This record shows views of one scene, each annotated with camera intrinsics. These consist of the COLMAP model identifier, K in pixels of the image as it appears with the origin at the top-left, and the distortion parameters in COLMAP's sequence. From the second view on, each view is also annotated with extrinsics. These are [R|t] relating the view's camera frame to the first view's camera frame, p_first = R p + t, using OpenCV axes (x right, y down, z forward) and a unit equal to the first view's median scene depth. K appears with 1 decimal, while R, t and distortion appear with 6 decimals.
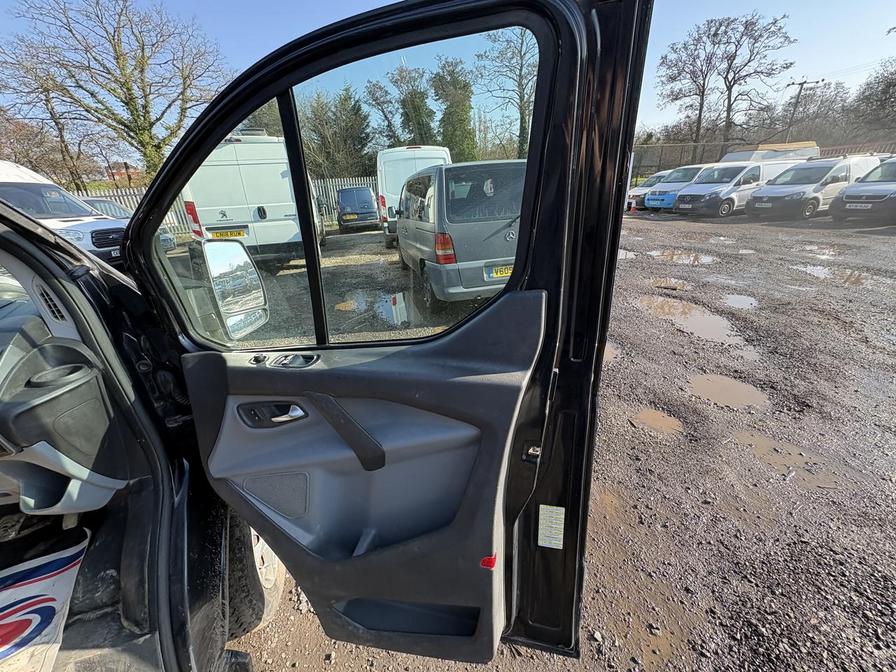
lens RADIAL K [[350.9, 0, 448.0], [0, 350.9, 336.0], [0, 0, 1]] dist [-0.001336, -0.000037]
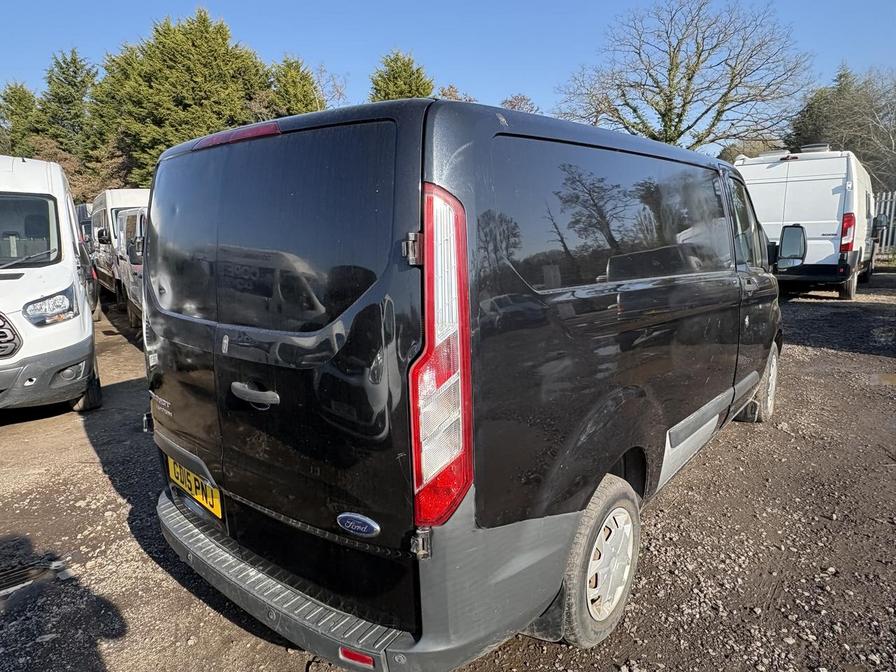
lens RADIAL K [[548.8, 0, 448.0], [0, 548.8, 336.0], [0, 0, 1]] dist [-0.003716, -0.001289]
pose [[0.548707, 0.196073, -0.812697, 0.046337], [-0.322669, 0.946454, 0.010487, 0.046223], [0.771236, 0.256478, 0.582592, -0.114941]]
